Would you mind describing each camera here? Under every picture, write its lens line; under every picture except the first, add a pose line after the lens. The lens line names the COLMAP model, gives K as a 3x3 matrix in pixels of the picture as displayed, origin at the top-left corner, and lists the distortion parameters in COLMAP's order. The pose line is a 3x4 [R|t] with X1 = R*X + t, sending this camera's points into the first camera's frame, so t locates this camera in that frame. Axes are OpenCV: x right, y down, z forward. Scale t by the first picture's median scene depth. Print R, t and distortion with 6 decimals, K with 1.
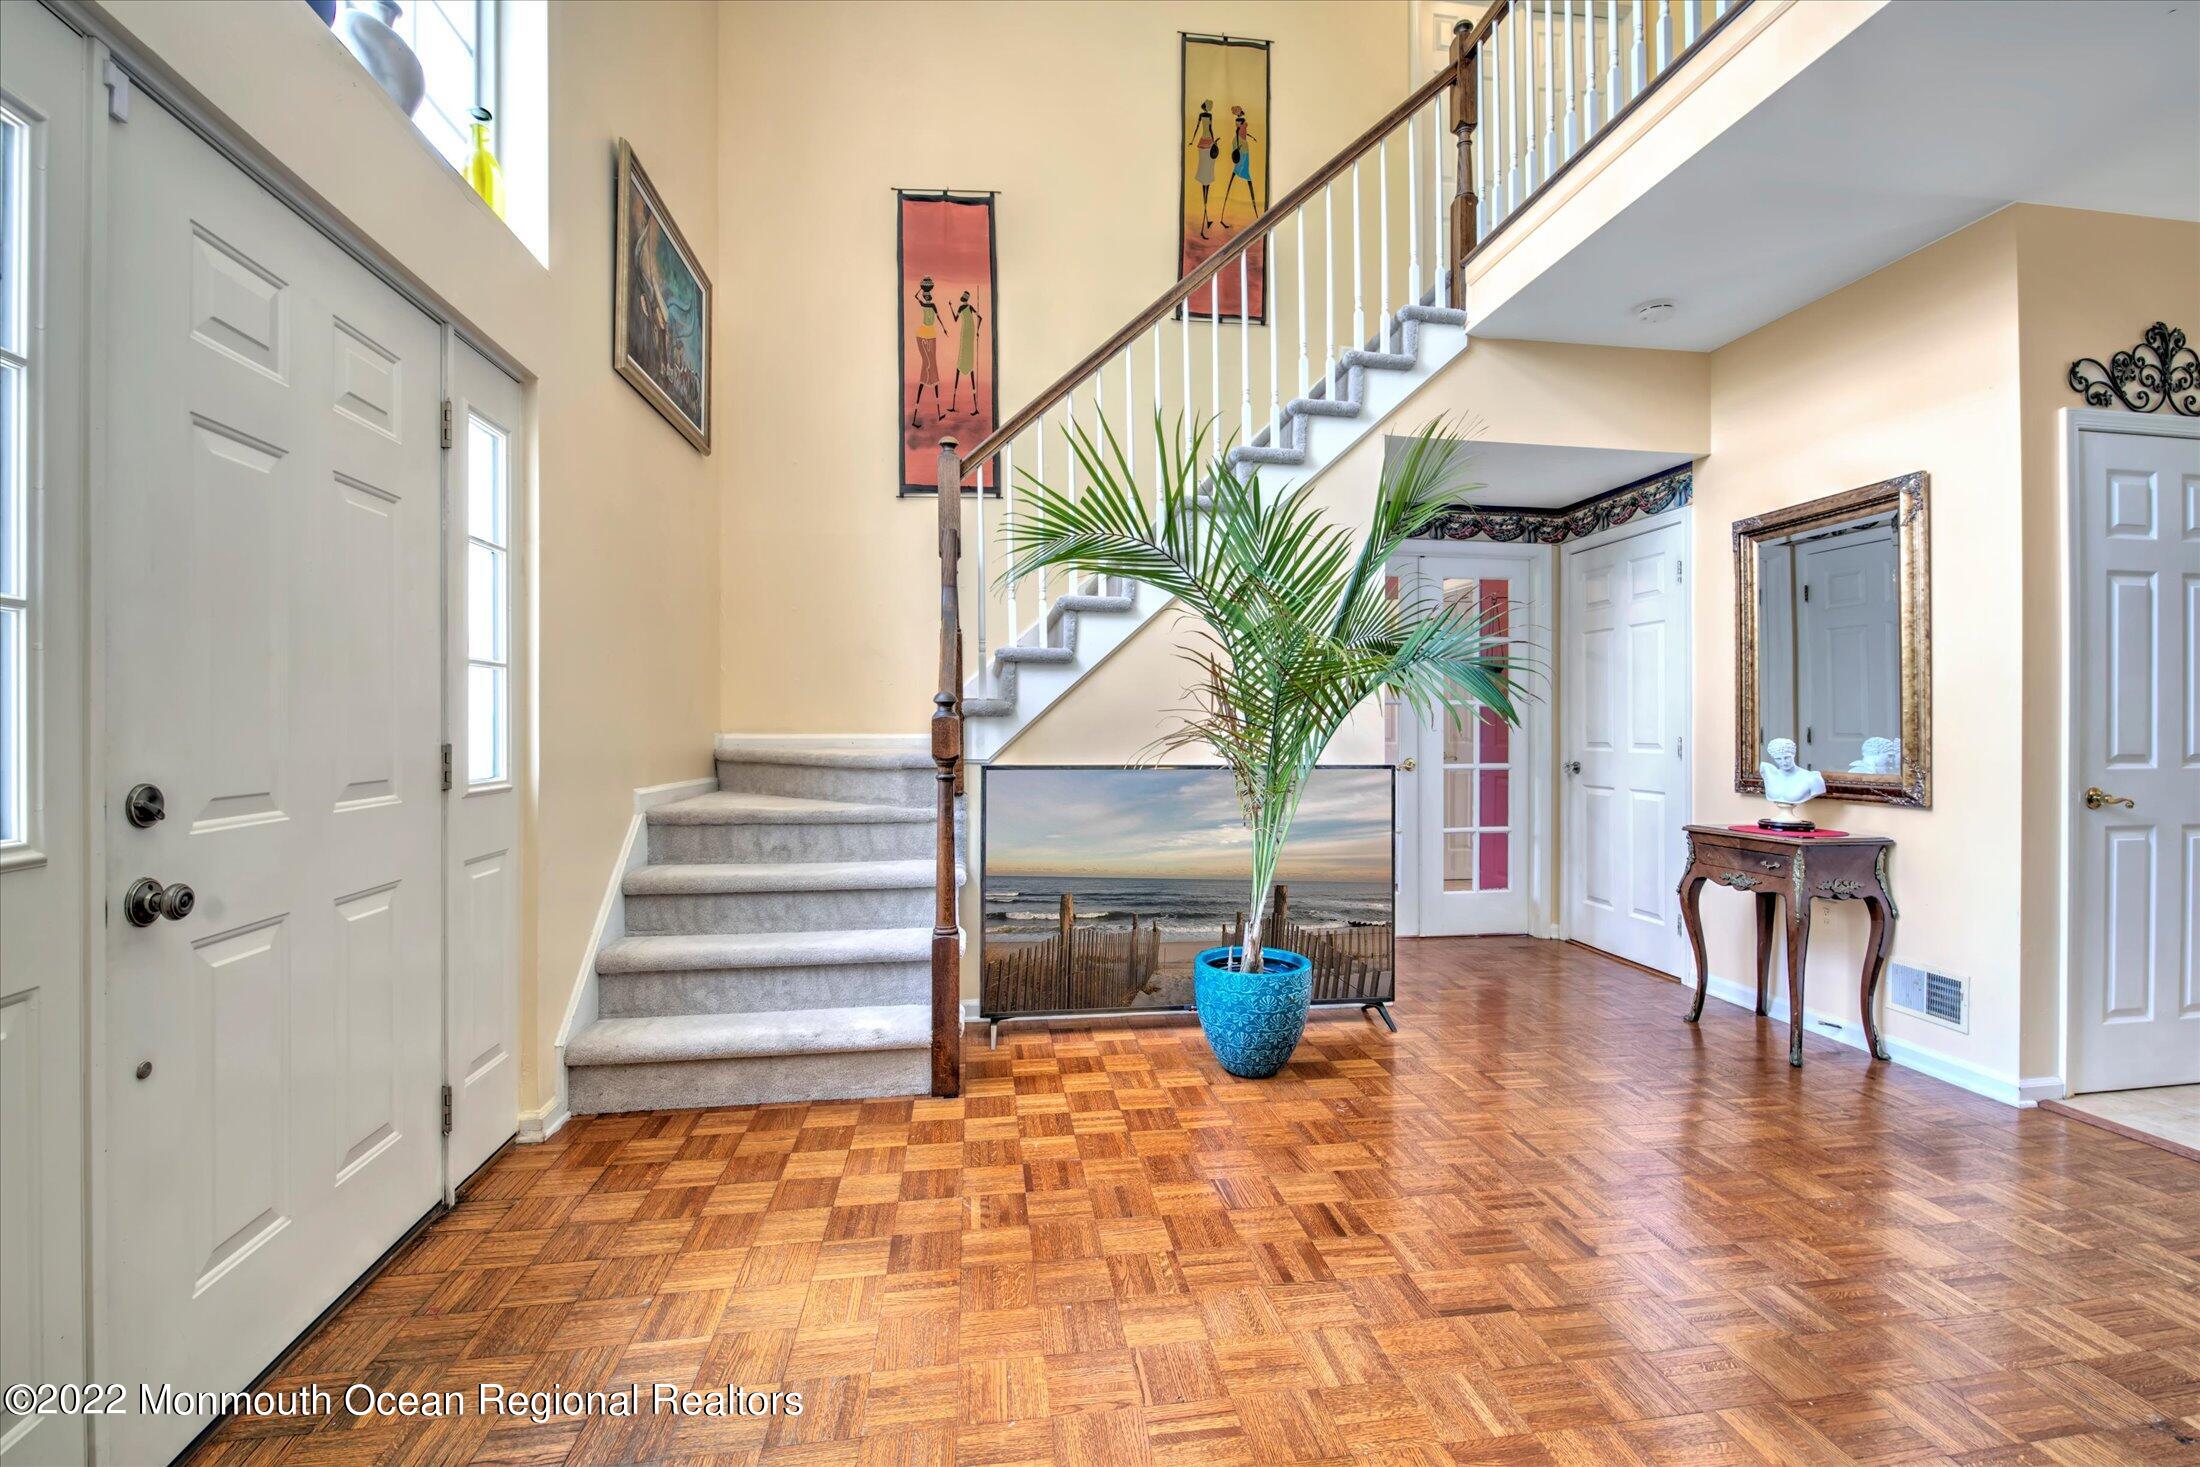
lens RADIAL K [[965.8, 0, 1106.4], [0, 965.8, 727.1], [0, 0, 1]] dist [-0.009405, -0.005834]
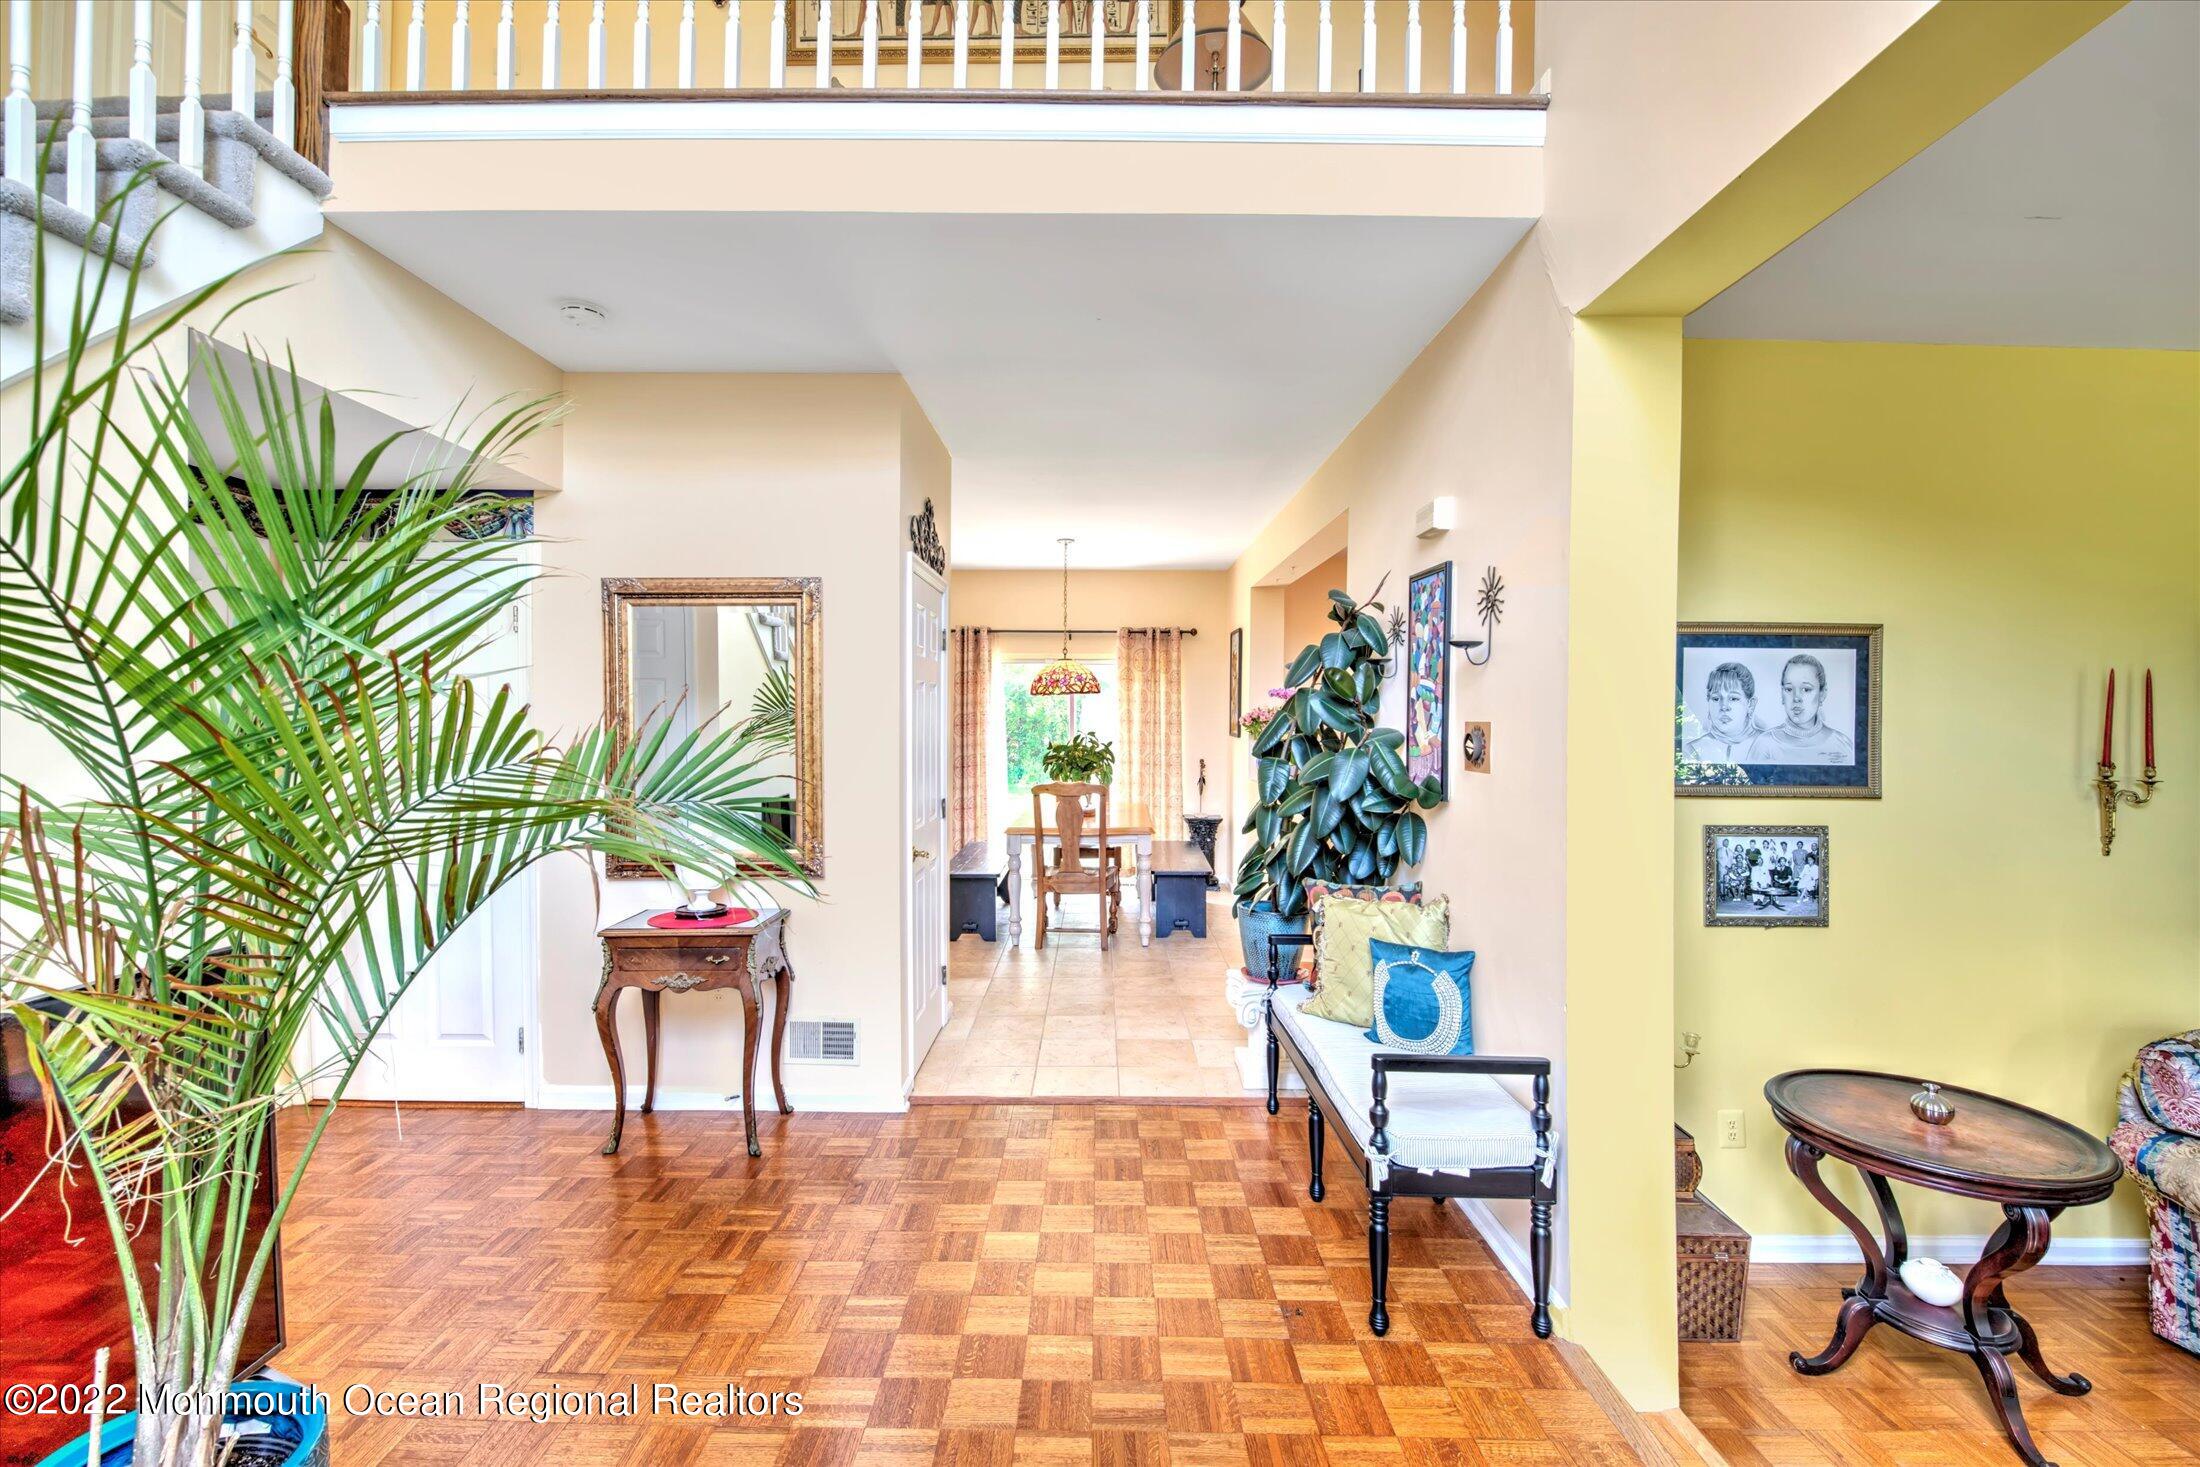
lens RADIAL K [[965.8, 0, 1107.8], [0, 965.8, 738.5], [0, 0, 1]] dist [-0.009405, -0.005834]
pose [[0.125278, -0.025150, 0.991803, -0.193118], [-0.004049, 0.999657, 0.025860, -0.095494], [-0.992113, -0.007256, 0.125133, 0.452413]]
